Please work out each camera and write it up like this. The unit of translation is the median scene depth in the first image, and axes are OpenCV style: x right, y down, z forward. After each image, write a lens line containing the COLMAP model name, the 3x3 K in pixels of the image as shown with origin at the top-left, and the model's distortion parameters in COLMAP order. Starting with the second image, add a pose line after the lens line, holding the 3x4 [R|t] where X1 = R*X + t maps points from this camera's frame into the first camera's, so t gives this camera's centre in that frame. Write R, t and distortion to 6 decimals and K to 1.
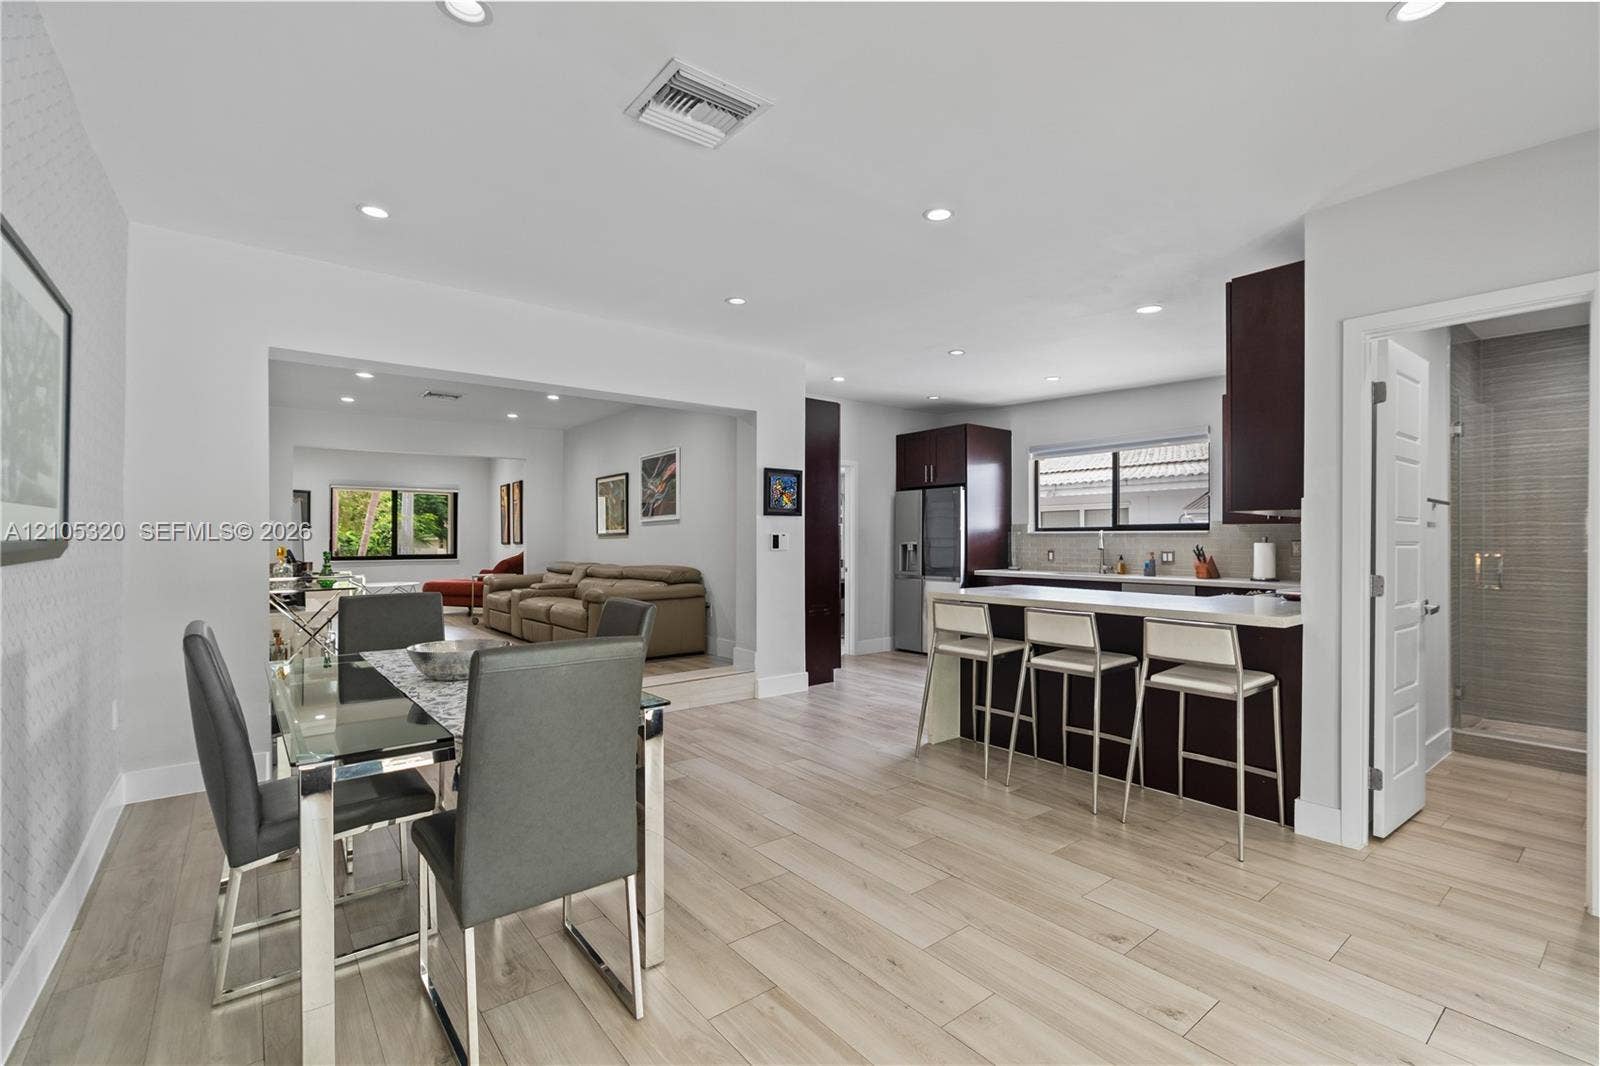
lens RADIAL K [[714.8, 0, 806.2], [0, 714.8, 537.9], [0, 0, 1]] dist [-0.001950, 0.000336]
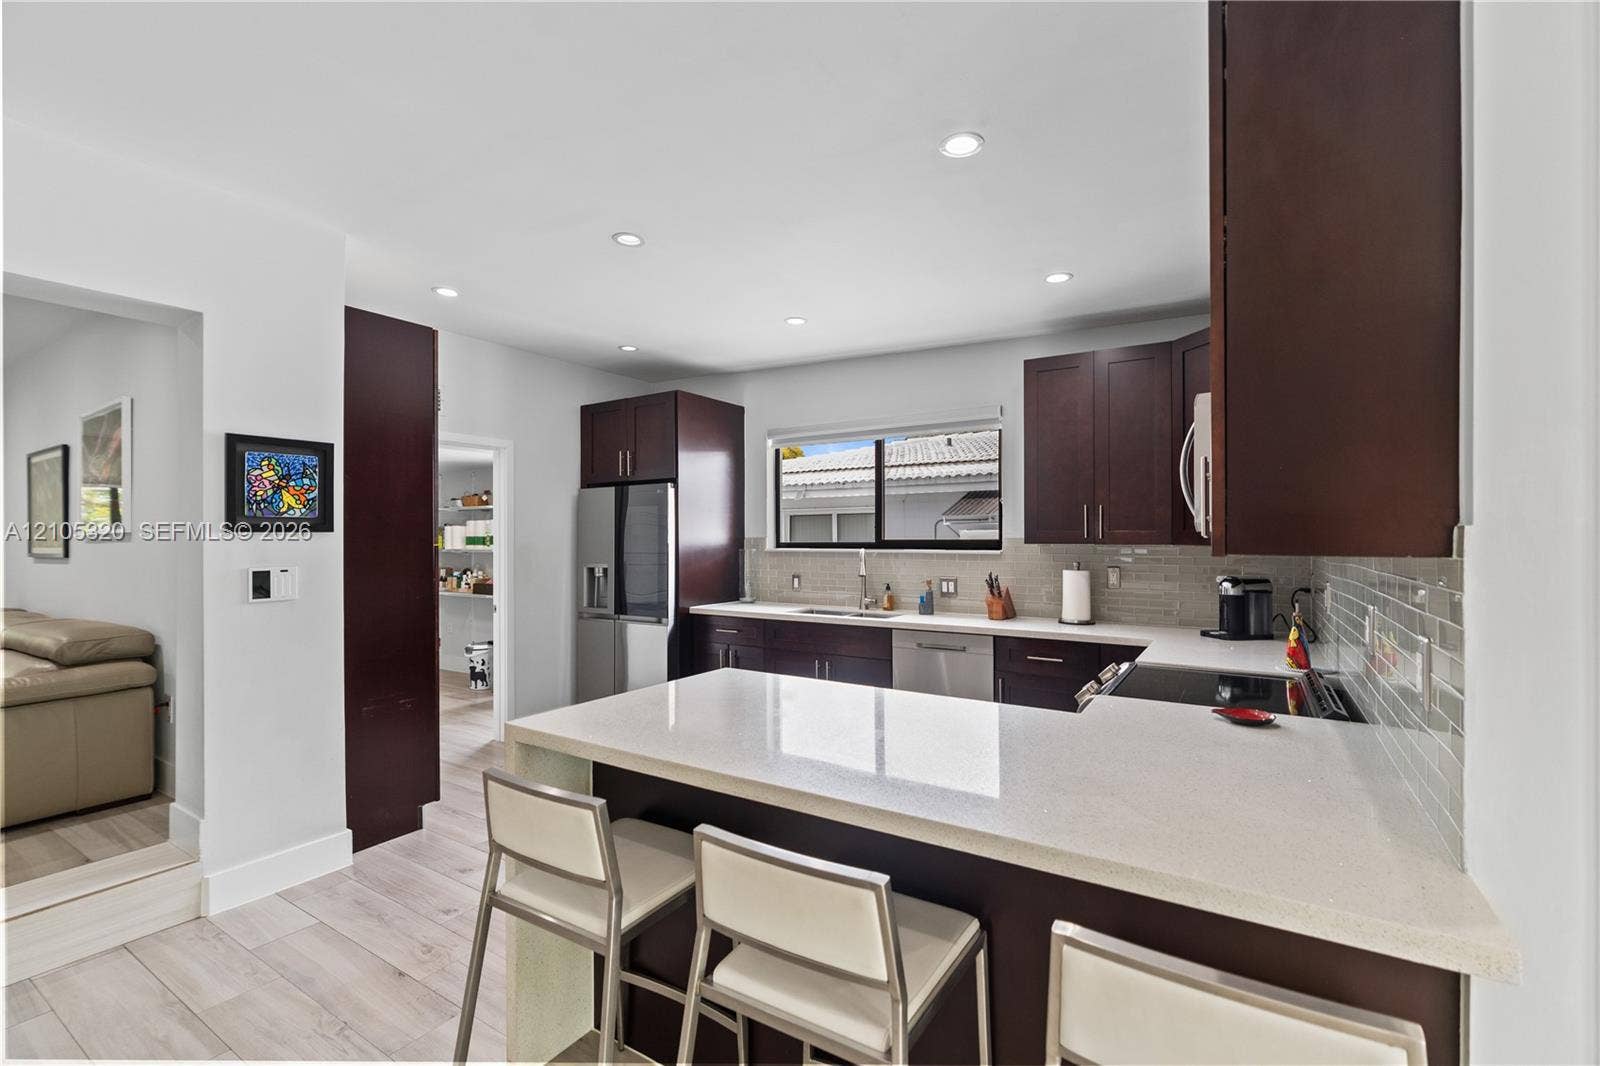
lens RADIAL K [[707.4, 0, 800.3], [0, 707.4, 539.1], [0, 0, 1]] dist [-0.001362, 0.000424]
pose [[0.948148, -0.002552, 0.317820, 0.131927], [0.001171, 0.999989, 0.004535, -0.023884], [-0.317828, -0.003928, 0.948140, 0.355804]]
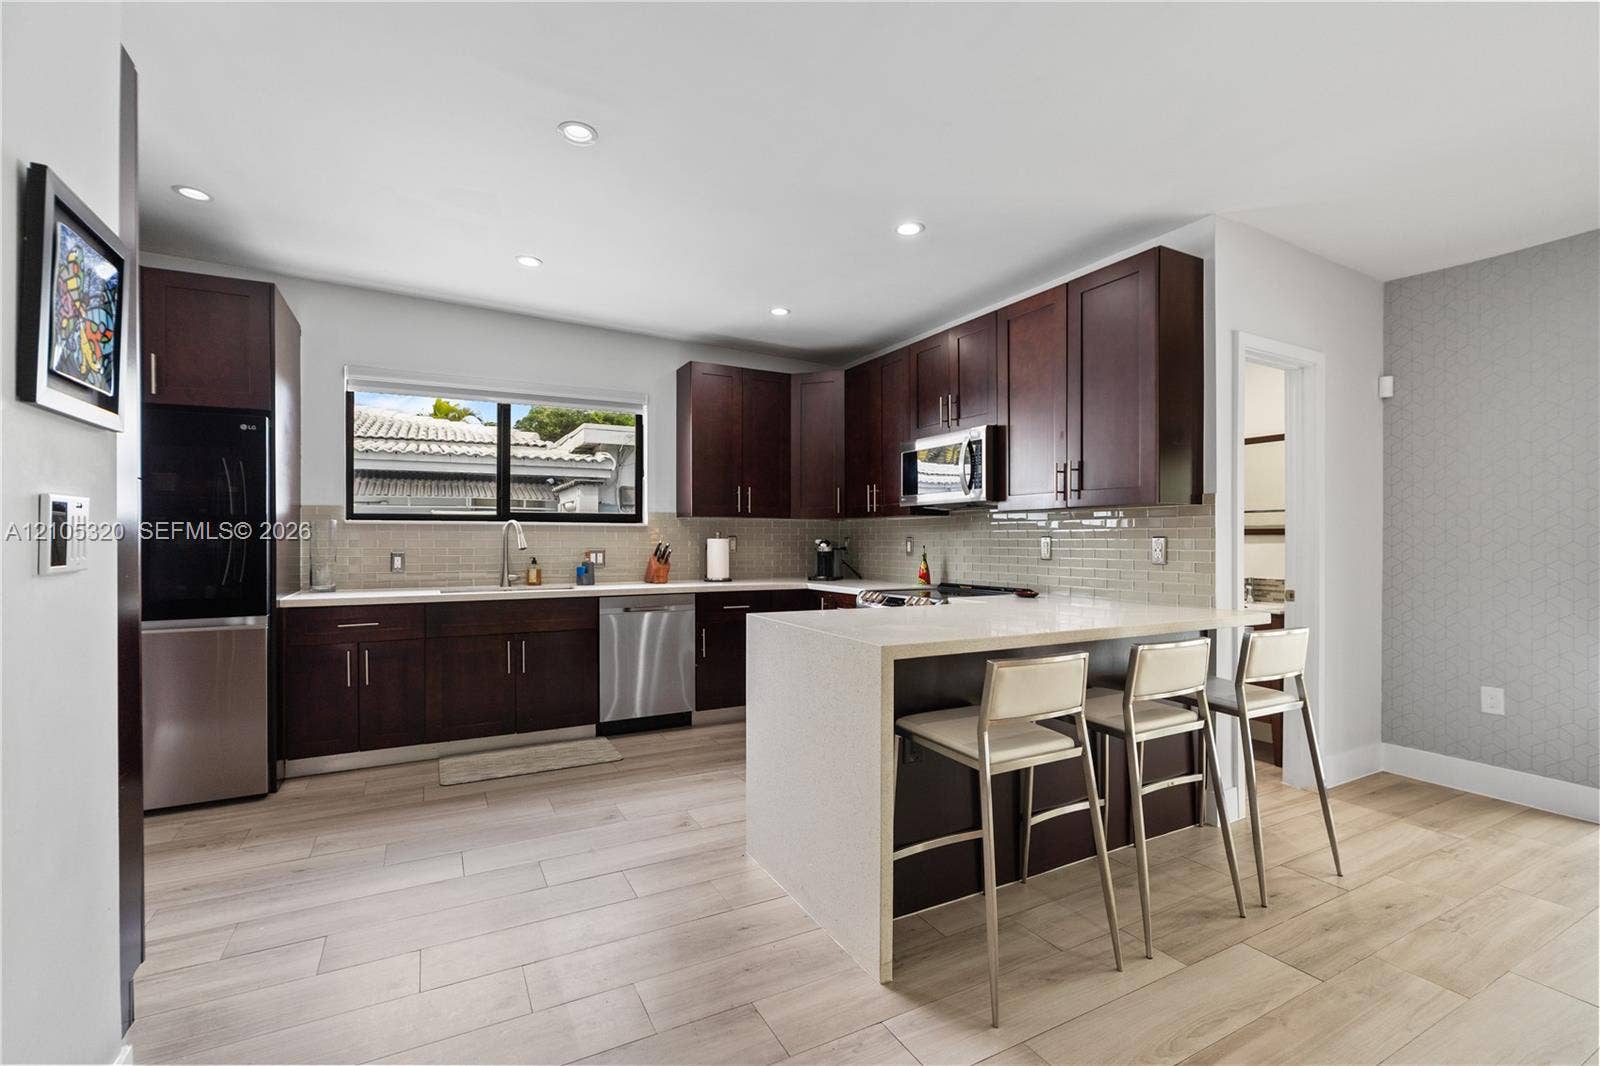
lens RADIAL K [[707.4, 0, 800.3], [0, 707.4, 539.1], [0, 0, 1]] dist [-0.001362, 0.000424]
pose [[0.180087, -0.001448, 0.983650, -0.179018], [-0.004635, 0.999987, 0.002320, 0.004102], [-0.983640, -0.004978, 0.180078, 0.631728]]
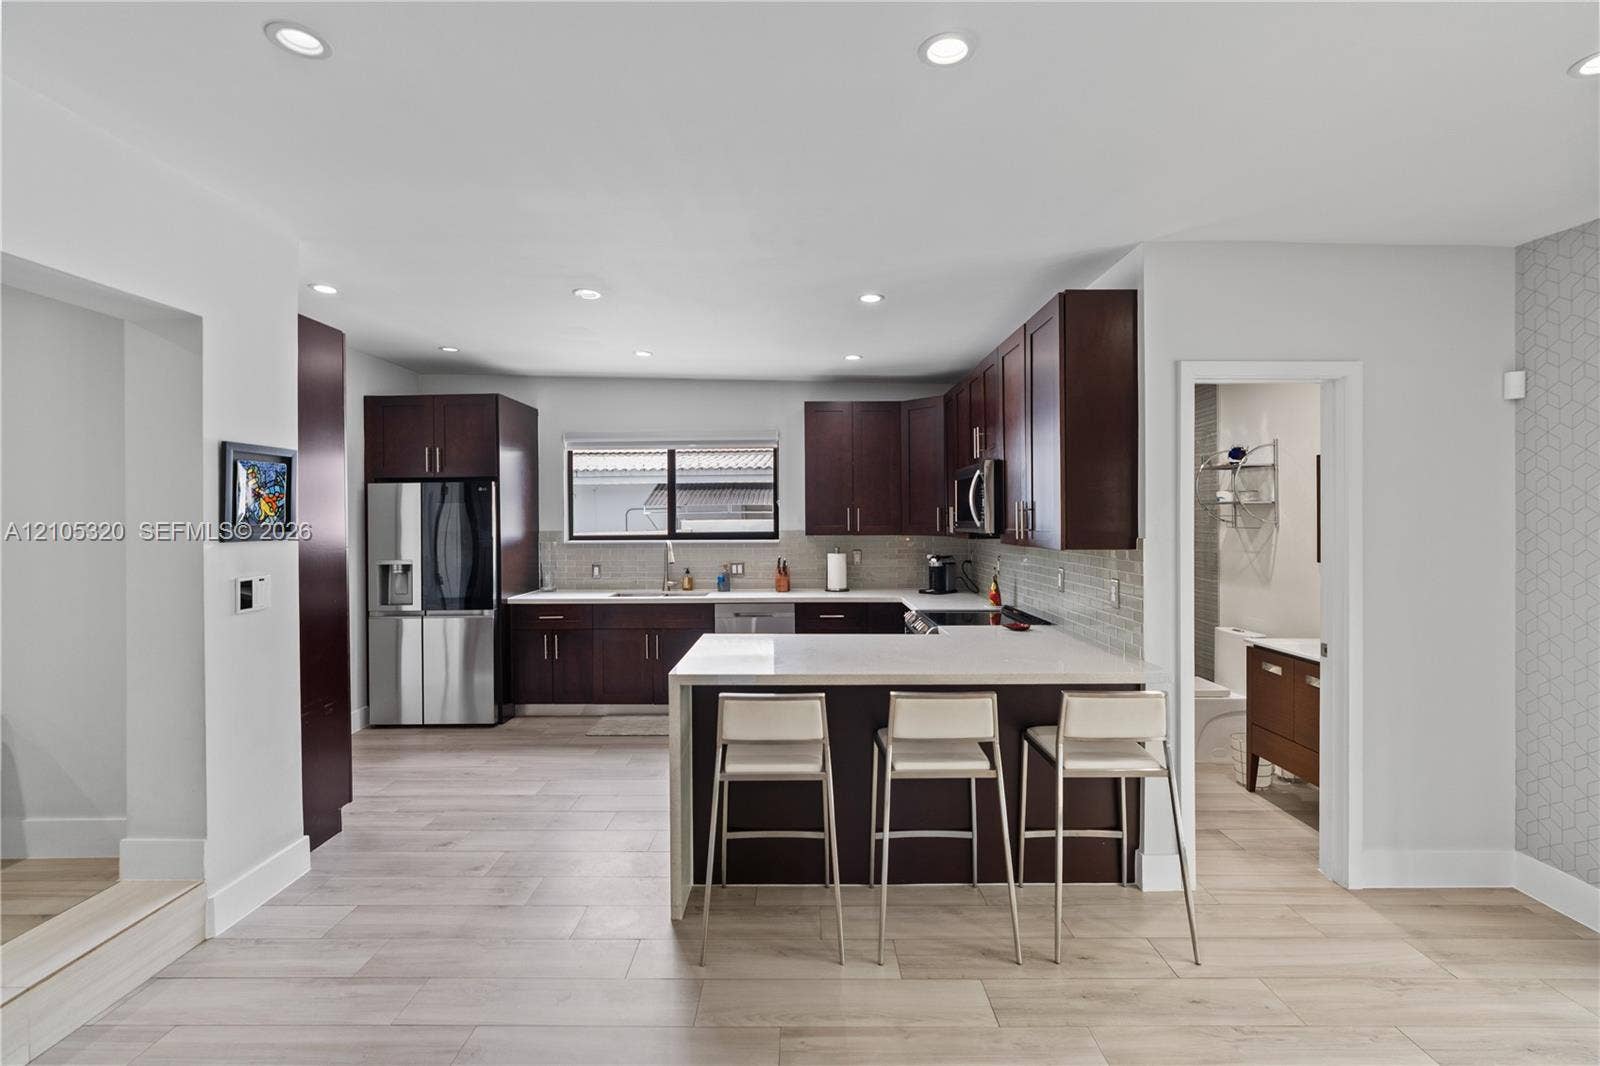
lens RADIAL K [[716.3, 0, 796.9], [0, 716.3, 518.7], [0, 0, 1]] dist [-0.002224, 0.000534]
pose [[0.633036, -0.005787, 0.774101, -0.154238], [0.004485, 0.999983, 0.003808, -0.039687], [-0.774109, 0.001061, 0.633051, 0.342186]]
